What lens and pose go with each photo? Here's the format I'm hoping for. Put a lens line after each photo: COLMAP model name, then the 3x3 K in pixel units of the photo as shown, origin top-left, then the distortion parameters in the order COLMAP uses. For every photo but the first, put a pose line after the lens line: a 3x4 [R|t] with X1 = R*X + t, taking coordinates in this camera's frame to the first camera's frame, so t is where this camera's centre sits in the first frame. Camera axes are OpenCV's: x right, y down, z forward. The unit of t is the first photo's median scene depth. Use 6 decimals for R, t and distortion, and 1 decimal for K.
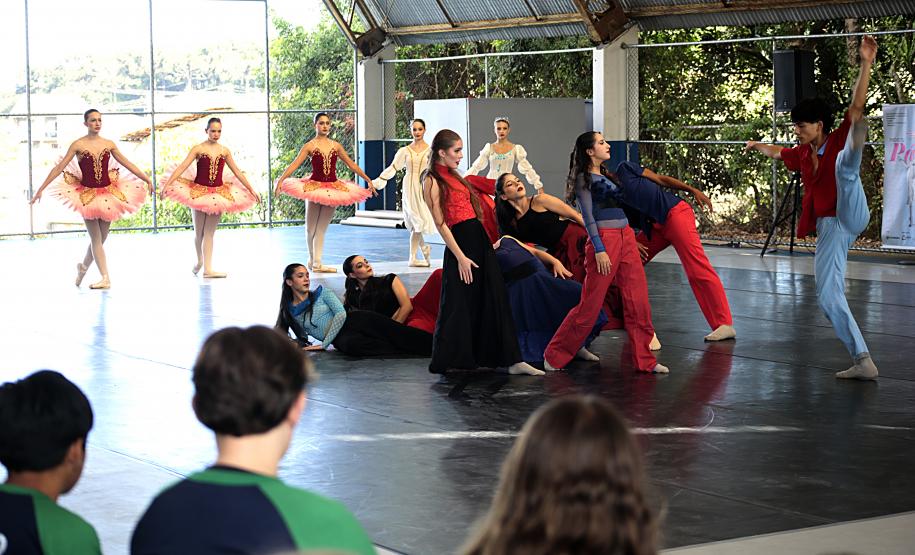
lens RADIAL K [[2052.5, 0, 457.5], [0, 2052.5, 277.5], [0, 0, 1]] dist [-0.016406, -0.135893]
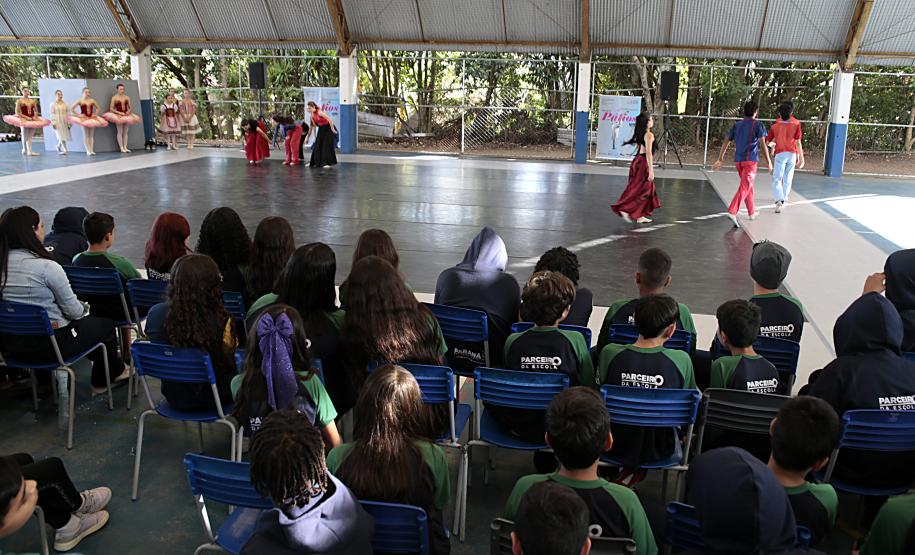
lens RADIAL K [[749.0, 0, 493.7], [0, 749.0, 246.7], [0, 0, 1]] dist [-0.130715, 0.116994]
pose [[0.662758, -0.137200, 0.736158, -0.267150], [0.023340, 0.986379, 0.162821, -0.030342], [-0.748470, -0.090729, 0.656933, 0.207511]]
